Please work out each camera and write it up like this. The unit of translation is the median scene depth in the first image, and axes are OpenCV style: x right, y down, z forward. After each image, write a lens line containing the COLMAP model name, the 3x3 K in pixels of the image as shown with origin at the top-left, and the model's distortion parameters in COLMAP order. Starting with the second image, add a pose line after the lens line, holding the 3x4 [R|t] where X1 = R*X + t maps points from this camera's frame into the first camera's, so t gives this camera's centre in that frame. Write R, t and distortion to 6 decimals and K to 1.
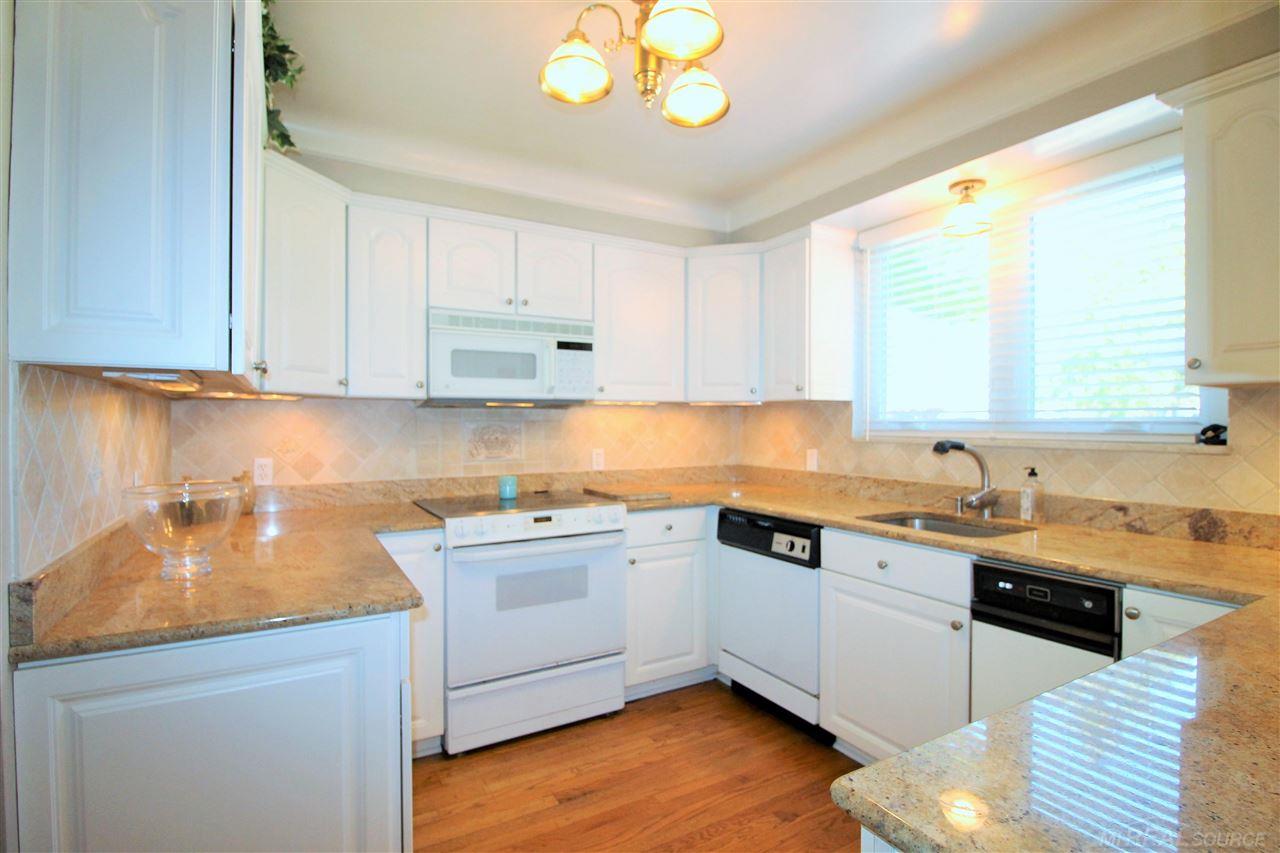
lens RADIAL K [[608.8, 0, 640.0], [0, 608.8, 426.5], [0, 0, 1]] dist [0.003824, -0.015304]
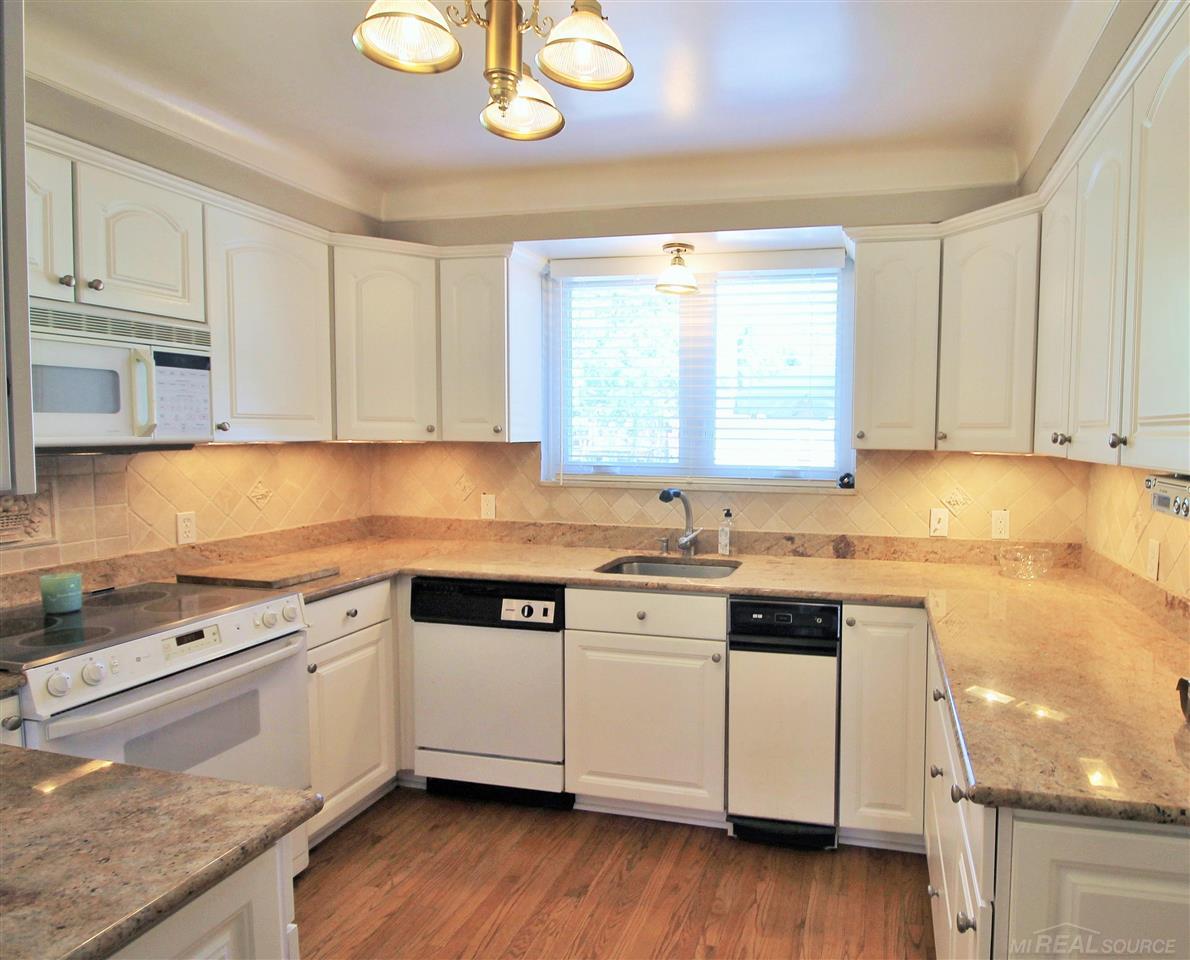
lens RADIAL K [[798.4, 0, 595.8], [0, 798.4, 454.5], [0, 0, 1]] dist [-0.009696, -0.002071]
pose [[0.682105, -0.040254, 0.730145, -0.524461], [-0.003540, 0.998290, 0.058344, -0.102856], [-0.731246, -0.042382, 0.680796, 0.124404]]
